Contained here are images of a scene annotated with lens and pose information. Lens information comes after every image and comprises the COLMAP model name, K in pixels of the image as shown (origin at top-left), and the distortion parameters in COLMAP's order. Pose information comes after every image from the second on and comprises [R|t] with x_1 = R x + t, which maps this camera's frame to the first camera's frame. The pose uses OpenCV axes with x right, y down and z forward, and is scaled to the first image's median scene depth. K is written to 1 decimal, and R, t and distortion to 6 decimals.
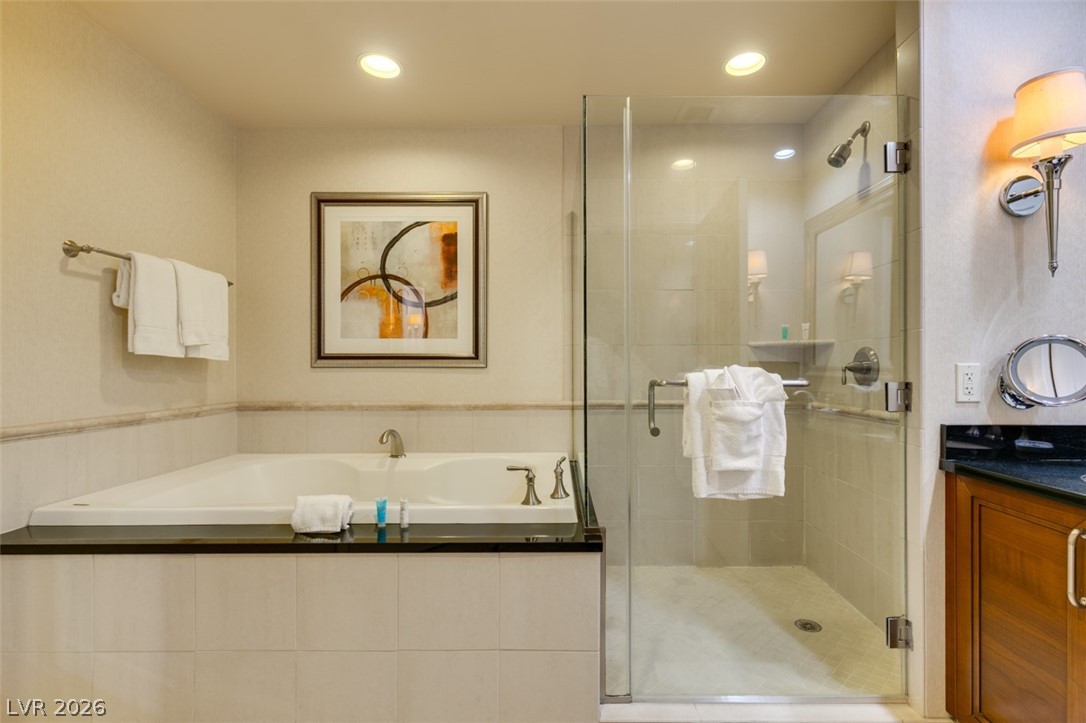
lens RADIAL K [[502.8, 0, 546.5], [0, 502.8, 366.7], [0, 0, 1]] dist [0.002387, -0.000877]
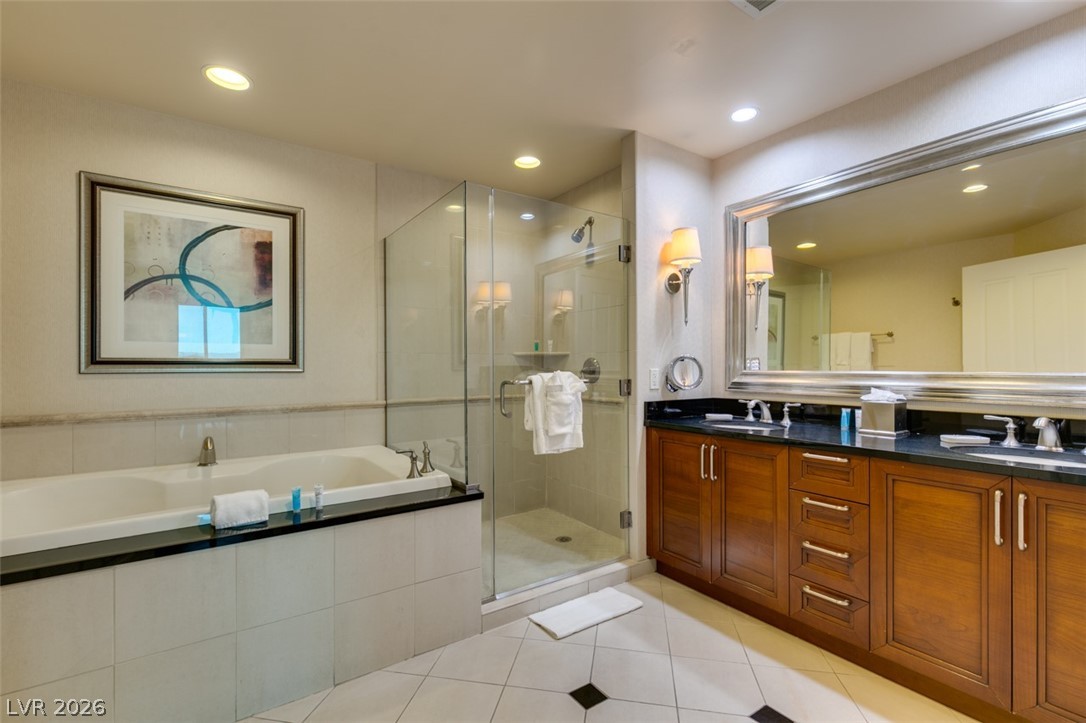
lens RADIAL K [[485.6, 0, 541.8], [0, 485.6, 367.7], [0, 0, 1]] dist [0.005813, -0.001249]
pose [[0.820327, -0.003181, 0.571885, -0.374371], [0.003191, 0.999994, 0.000986, -0.009264], [-0.571885, 0.001016, 0.820333, -0.173727]]
